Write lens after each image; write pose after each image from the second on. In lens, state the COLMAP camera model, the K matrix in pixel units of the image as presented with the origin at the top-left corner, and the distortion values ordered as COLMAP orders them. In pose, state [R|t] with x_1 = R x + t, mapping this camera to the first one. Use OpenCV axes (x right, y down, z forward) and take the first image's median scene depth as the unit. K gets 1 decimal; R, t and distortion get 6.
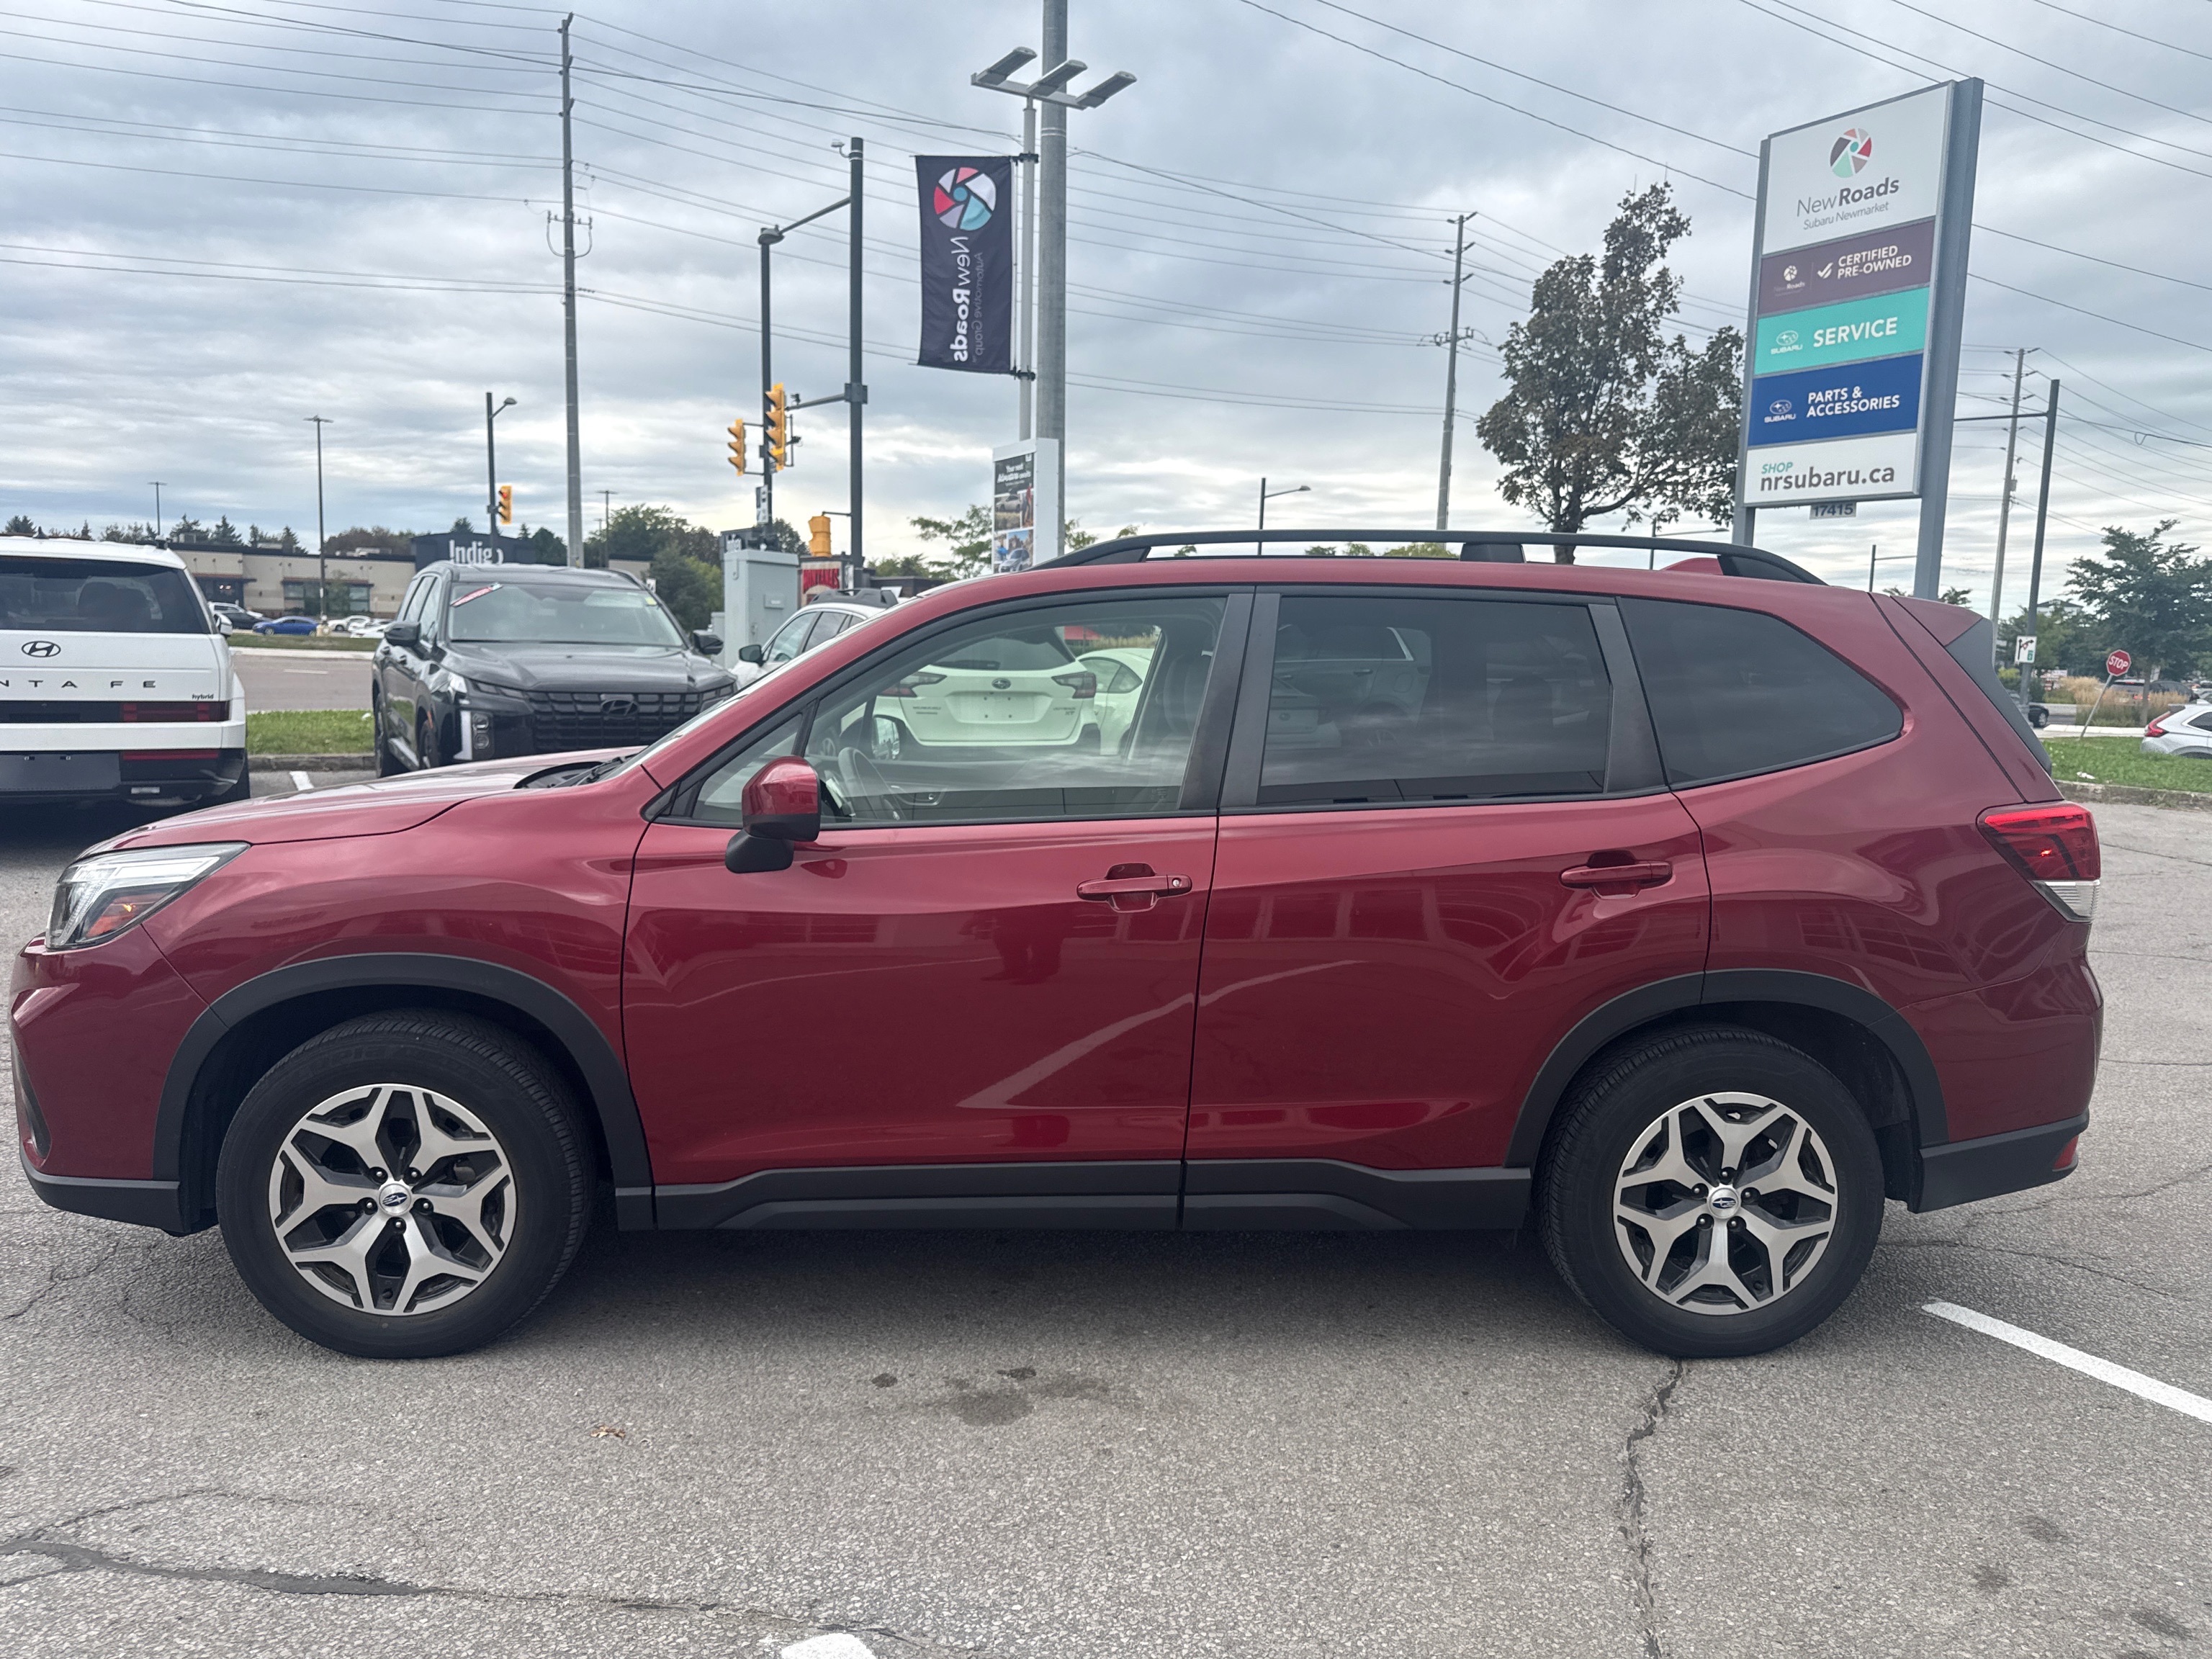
lens RADIAL K [[1697.5, 0, 1106.0], [0, 1697.5, 829.5], [0, 0, 1]] dist [0.002094, -0.004322]
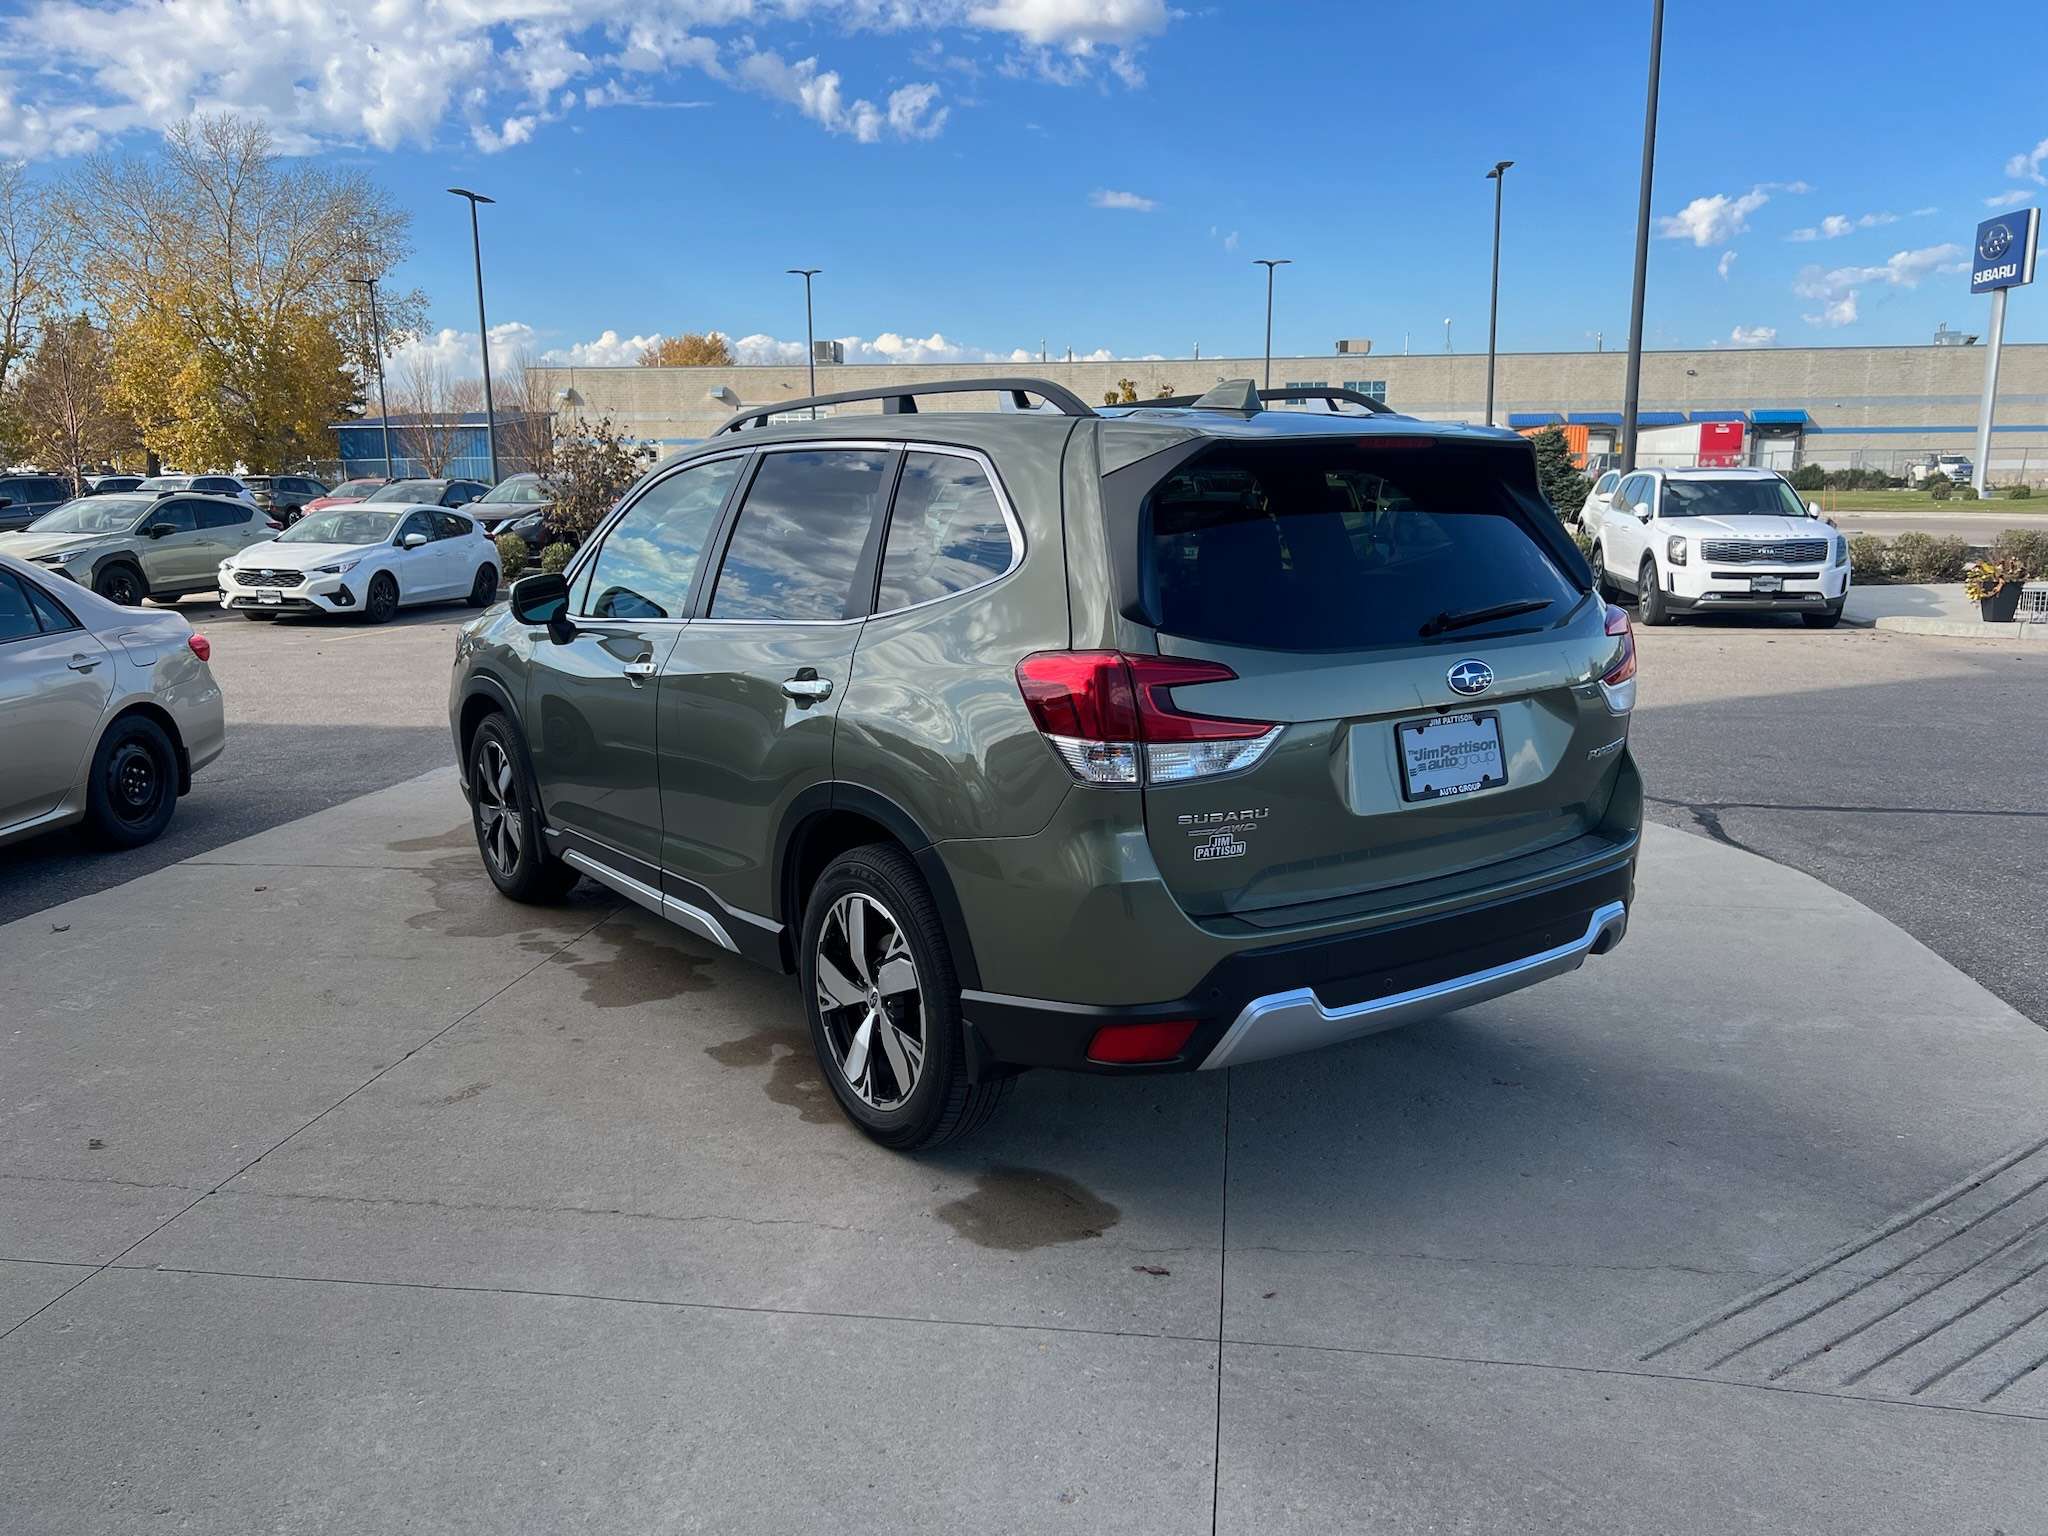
lens RADIAL K [[1571.6, 0, 1024.0], [0, 1571.6, 768.0], [0, 0, 1]] dist [0.002094, -0.004322]
pose [[0.495595, 0.113076, -0.861162, 1.252114], [-0.081856, 0.993157, 0.083300, -0.018863], [0.864688, 0.029208, 0.501459, 0.589933]]
